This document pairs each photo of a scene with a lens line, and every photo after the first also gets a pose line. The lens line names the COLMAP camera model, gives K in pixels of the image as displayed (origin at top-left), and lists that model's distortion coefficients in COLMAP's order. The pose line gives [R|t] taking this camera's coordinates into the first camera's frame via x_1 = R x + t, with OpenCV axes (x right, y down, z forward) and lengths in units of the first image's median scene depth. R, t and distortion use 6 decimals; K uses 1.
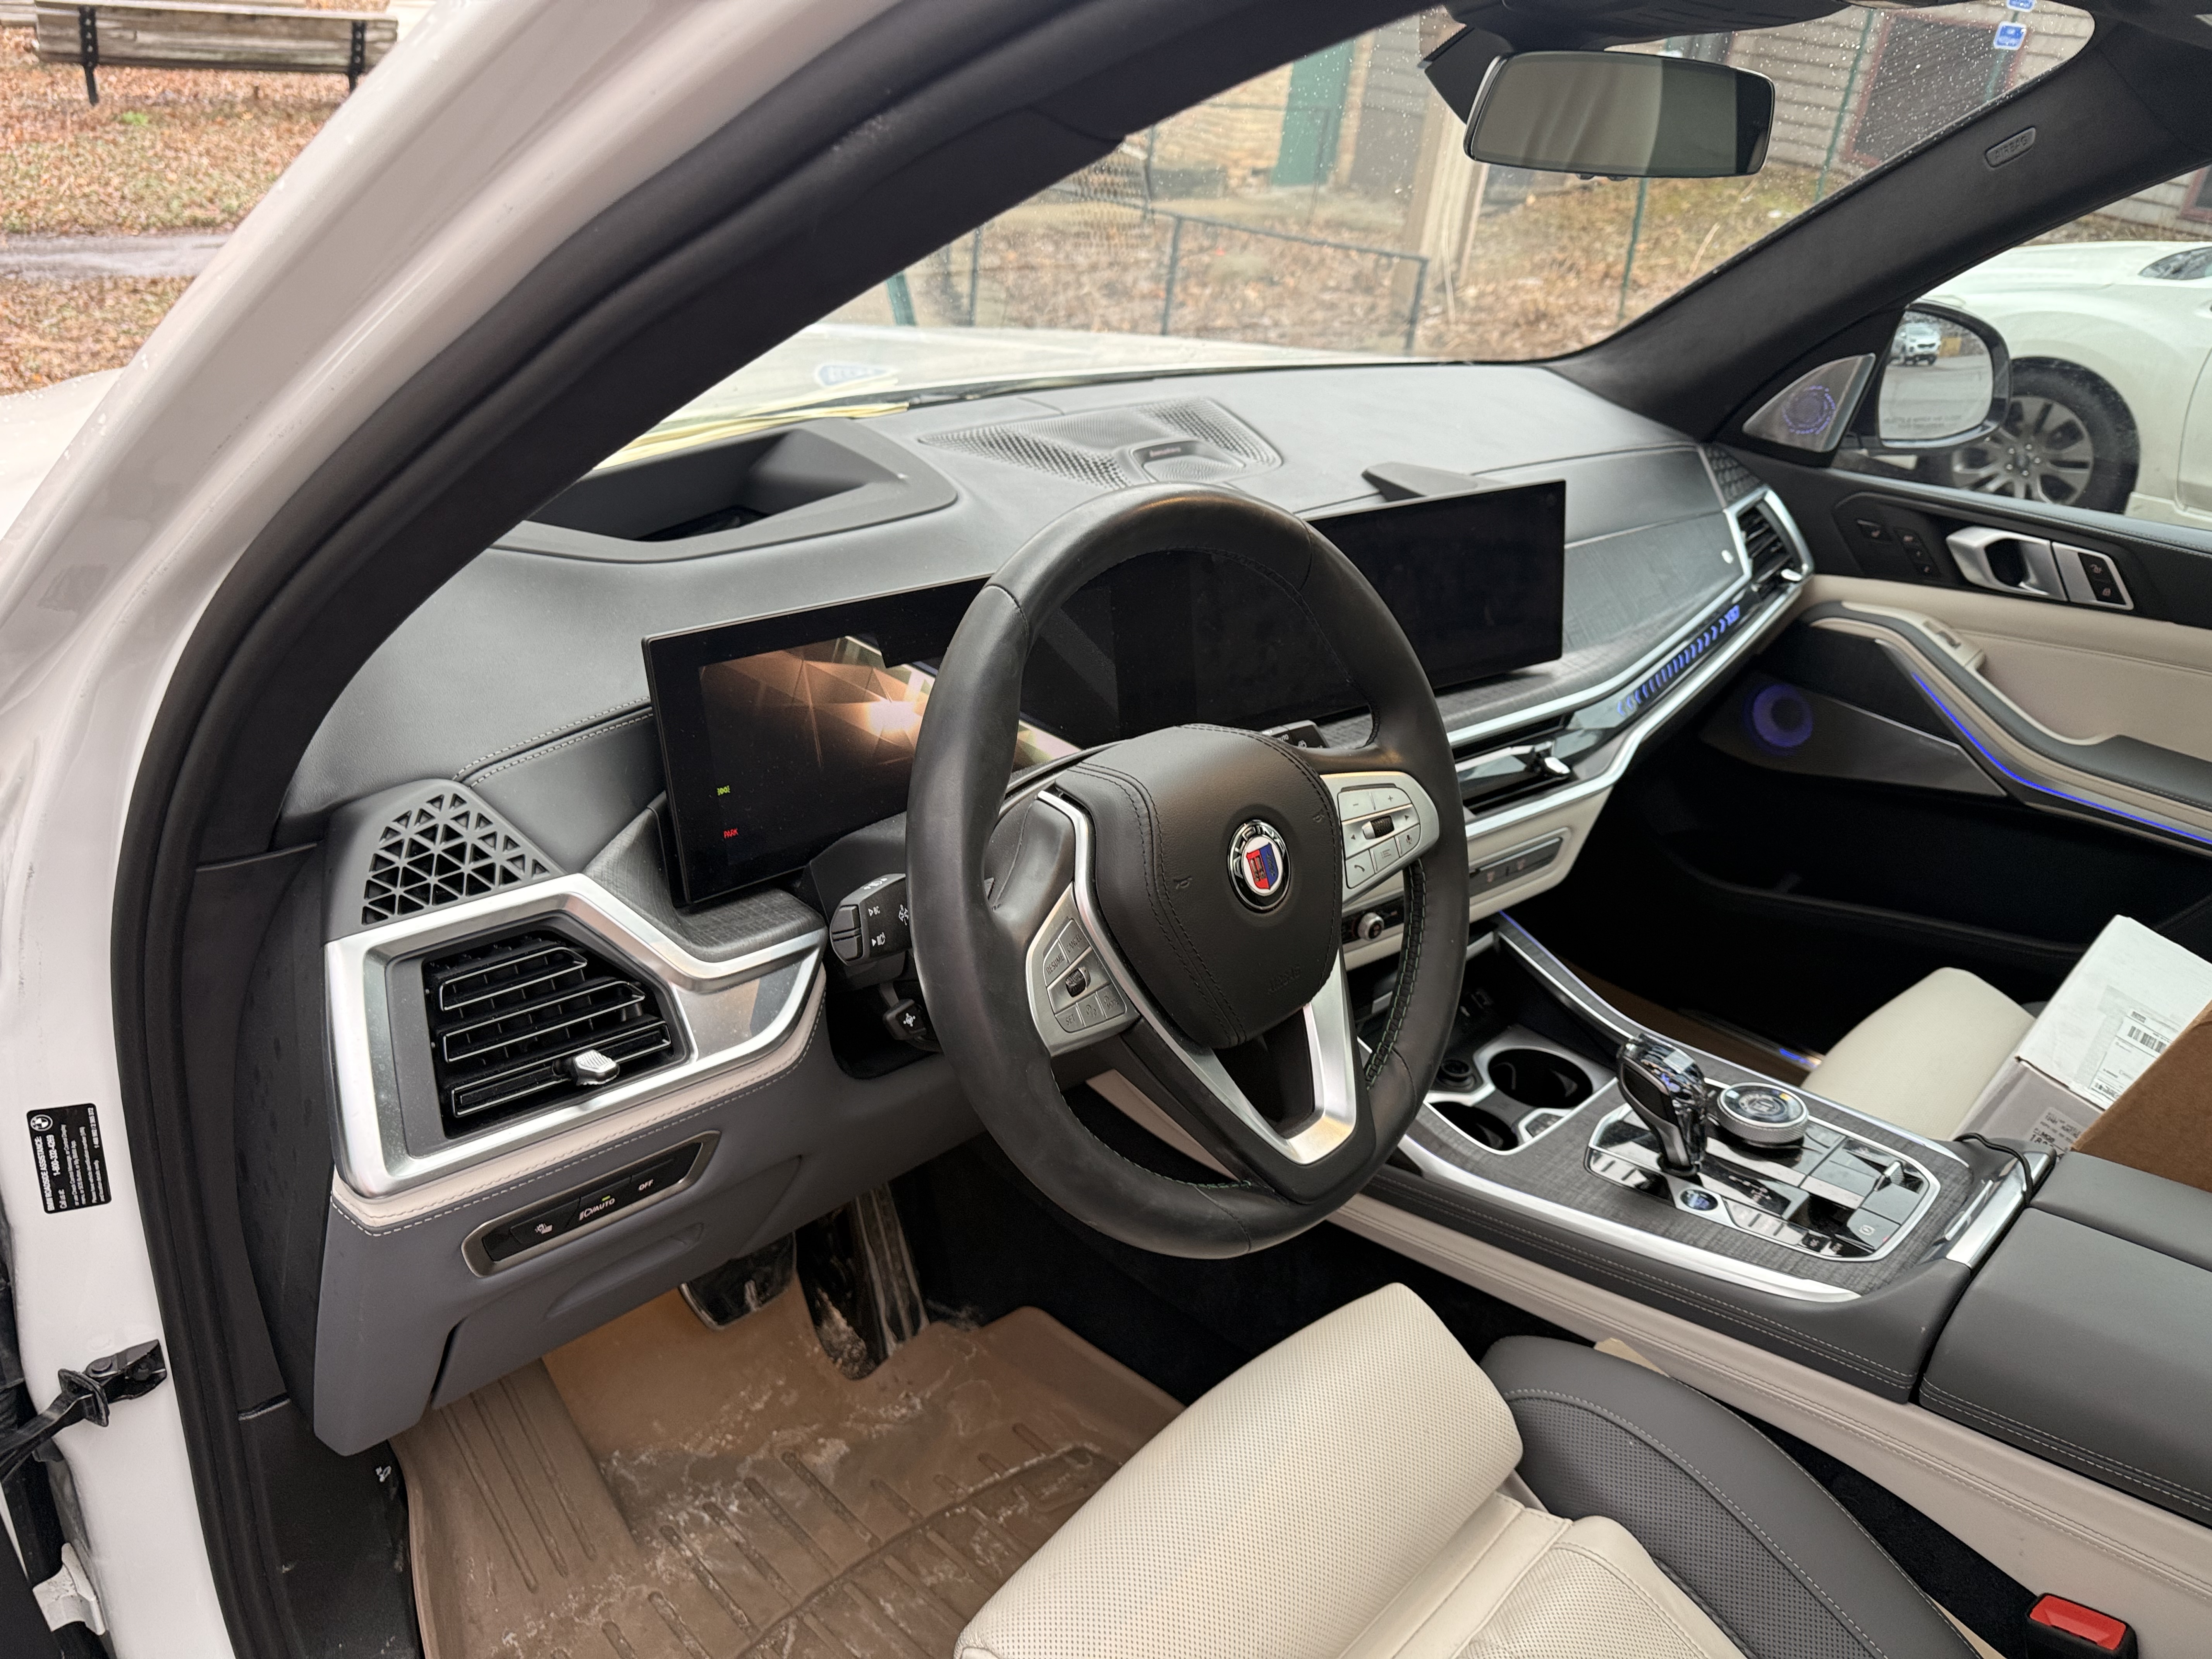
lens RADIAL K [[1591.7, 0, 1107.6], [0, 1591.7, 810.9], [0, 0, 1]] dist [-0.008720, -0.007327]
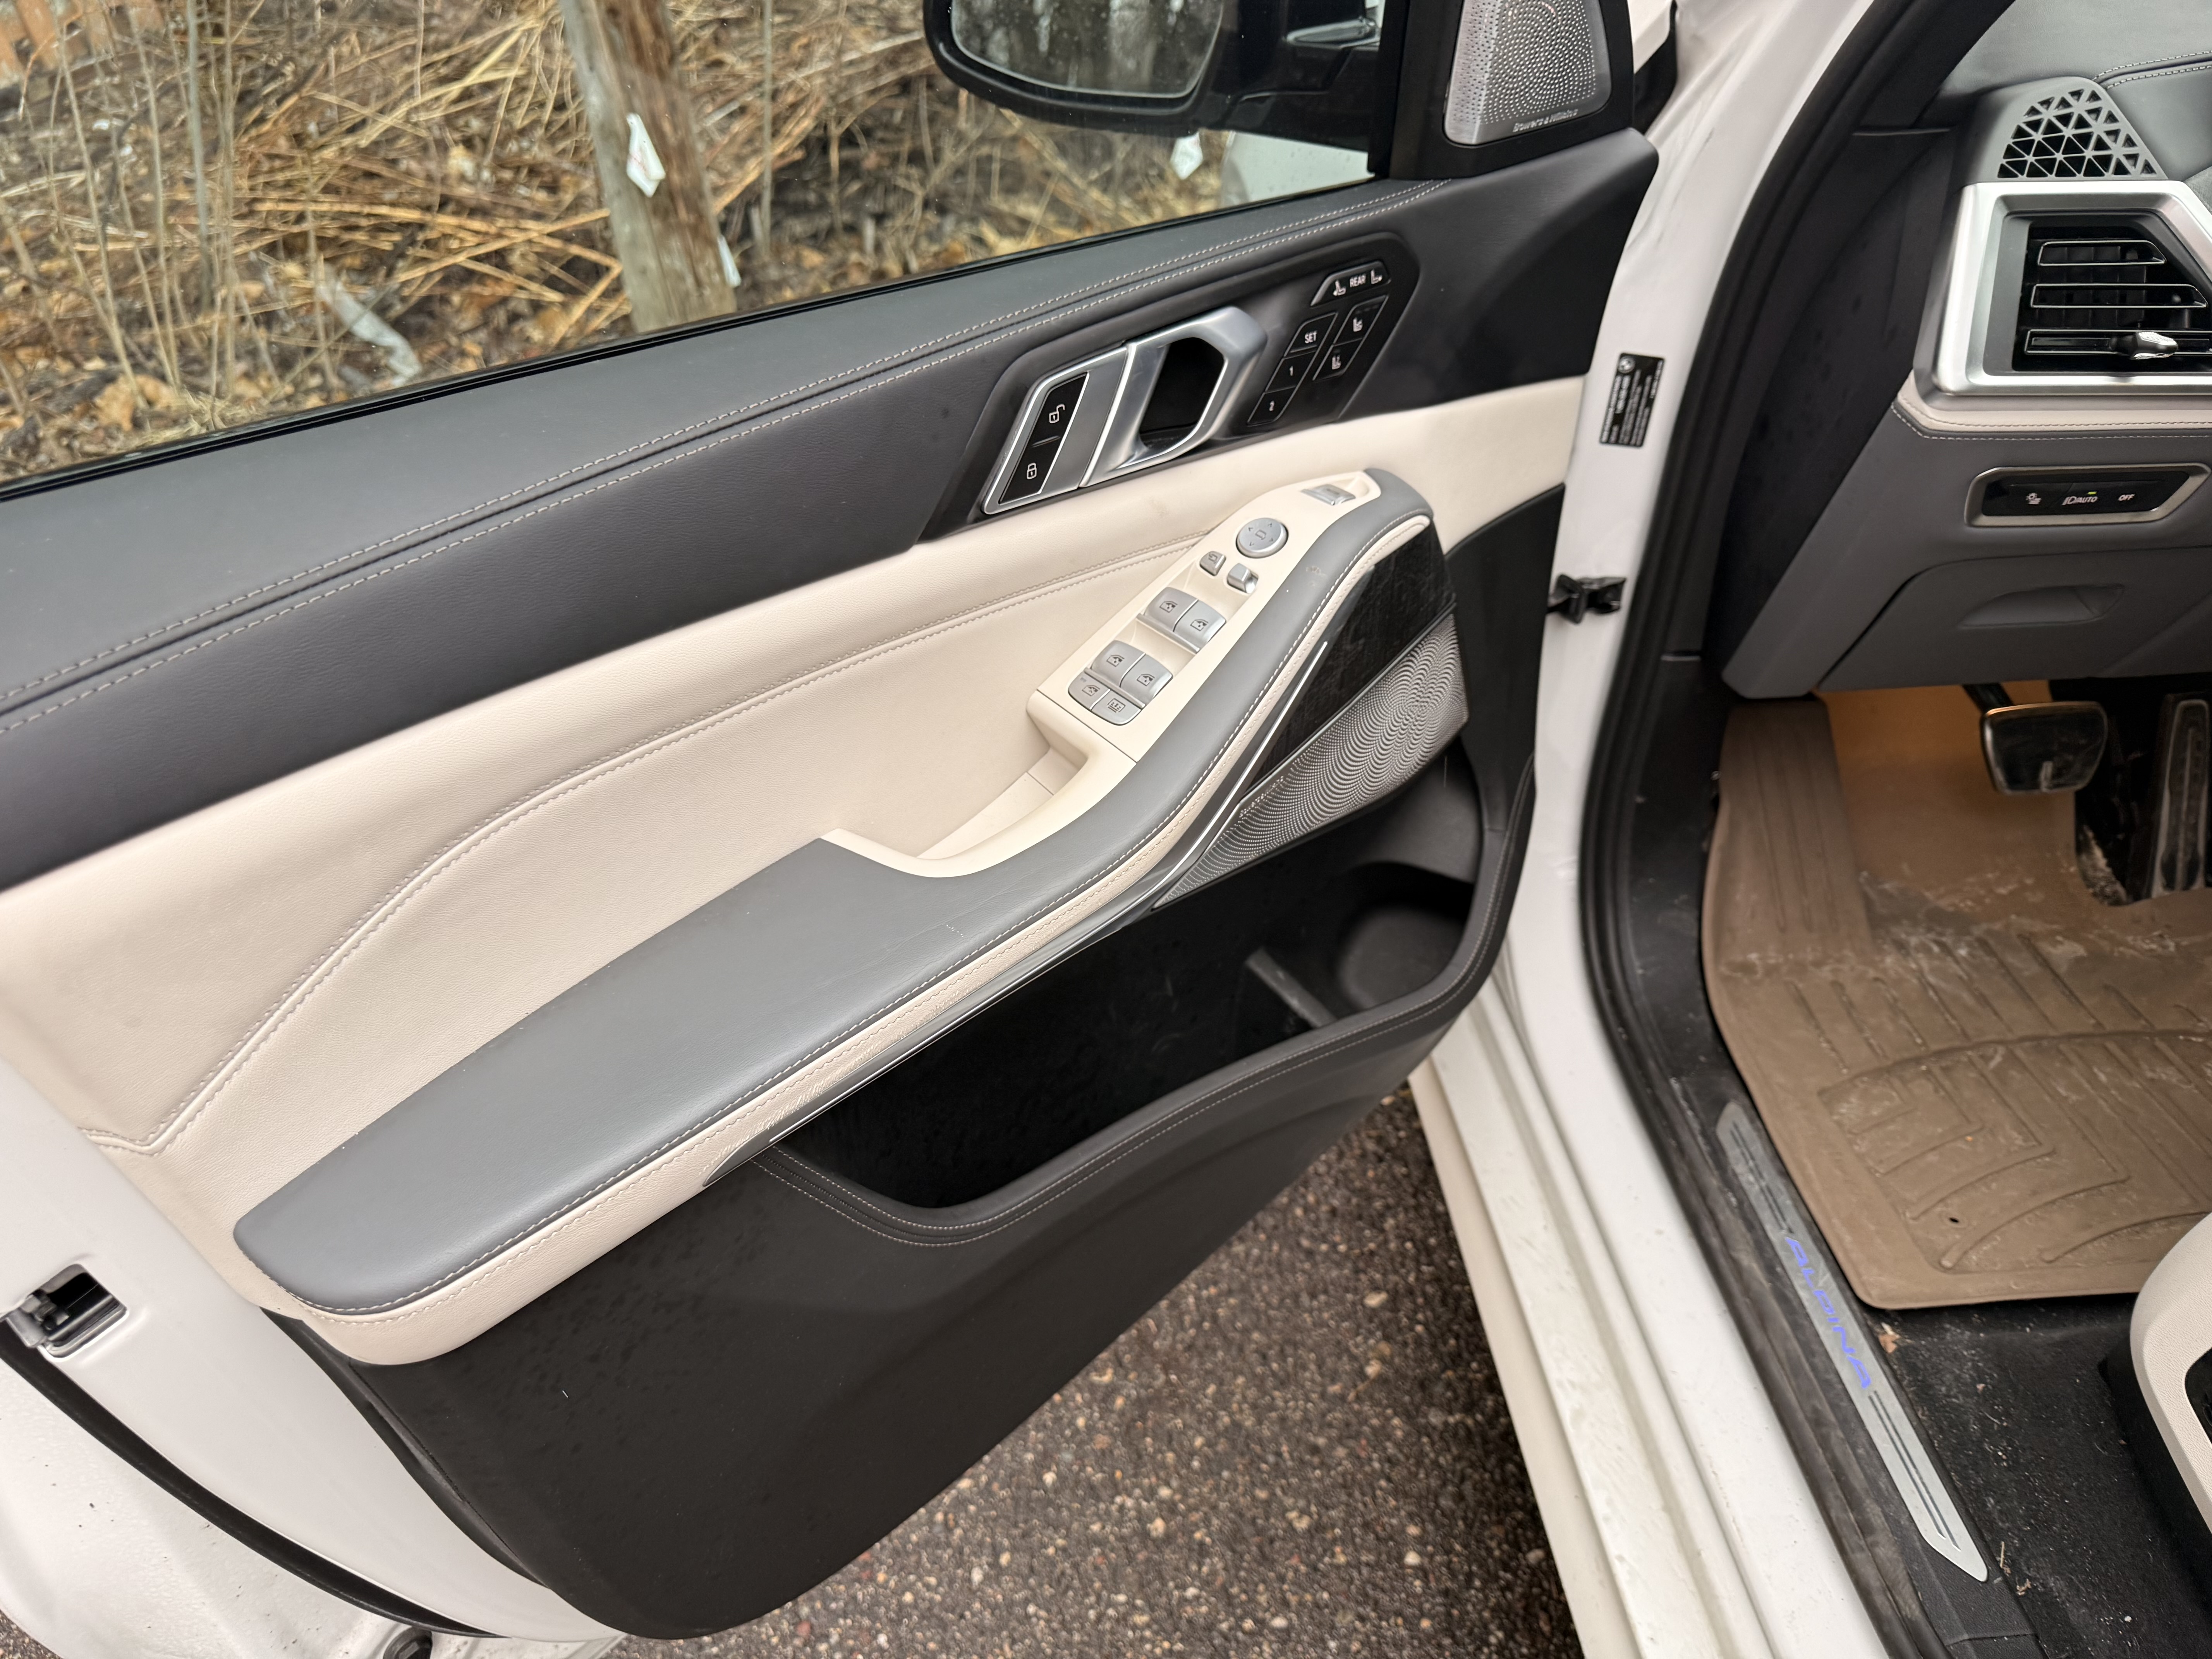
lens RADIAL K [[1591.7, 0, 1097.2], [0, 1591.7, 813.1], [0, 0, 1]] dist [-0.008720, -0.007327]
pose [[0.737862, 0.317680, -0.595515, -0.092133], [-0.200471, 0.945643, 0.256067, 0.310809], [0.644492, -0.069558, 0.761440, -0.336414]]
